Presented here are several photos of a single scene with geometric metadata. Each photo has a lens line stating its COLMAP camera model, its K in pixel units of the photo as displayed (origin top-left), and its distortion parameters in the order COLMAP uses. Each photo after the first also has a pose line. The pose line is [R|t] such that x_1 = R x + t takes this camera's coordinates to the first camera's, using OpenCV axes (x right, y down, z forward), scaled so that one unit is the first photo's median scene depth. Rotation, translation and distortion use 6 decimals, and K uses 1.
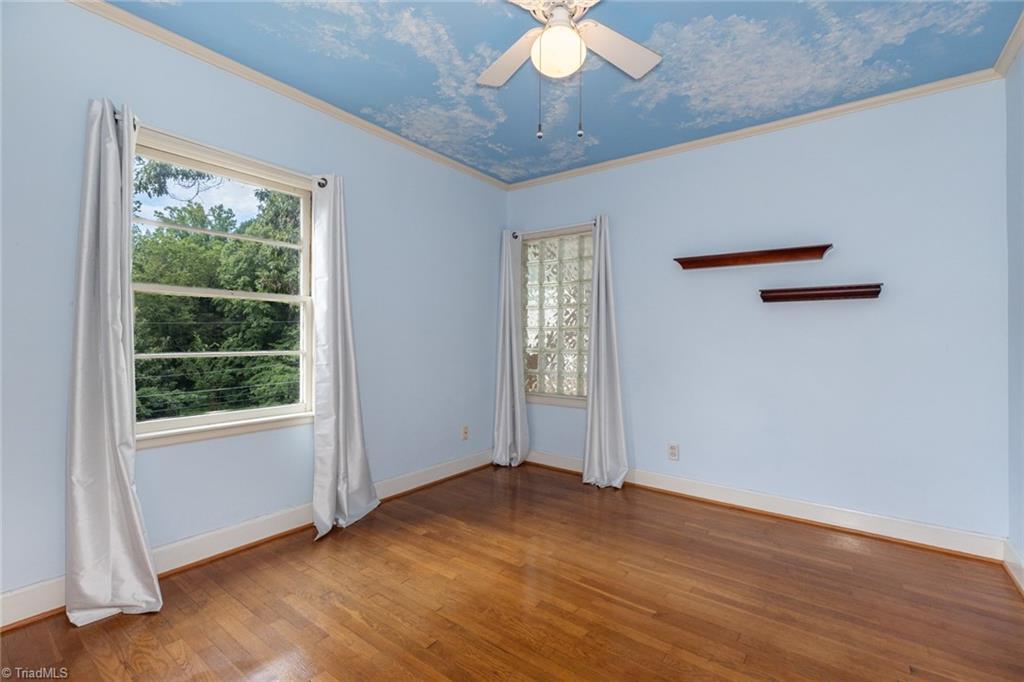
lens RADIAL K [[451.6, 0, 514.8], [0, 451.6, 337.2], [0, 0, 1]] dist [0.002619, 0.000414]
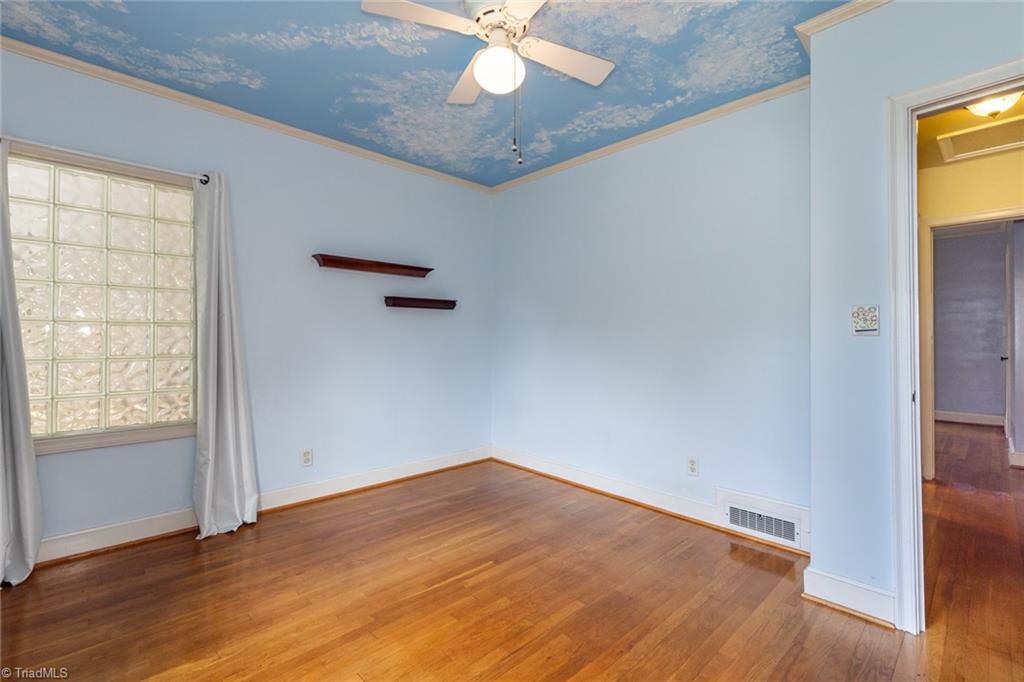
lens RADIAL K [[451.6, 0, 514.8], [0, 451.6, 337.2], [0, 0, 1]] dist [0.002619, 0.000414]
pose [[0.173251, -0.006843, 0.984854, -0.649910], [-0.005393, 0.999954, 0.007897, -0.009419], [-0.984863, -0.006680, 0.173207, 0.535362]]
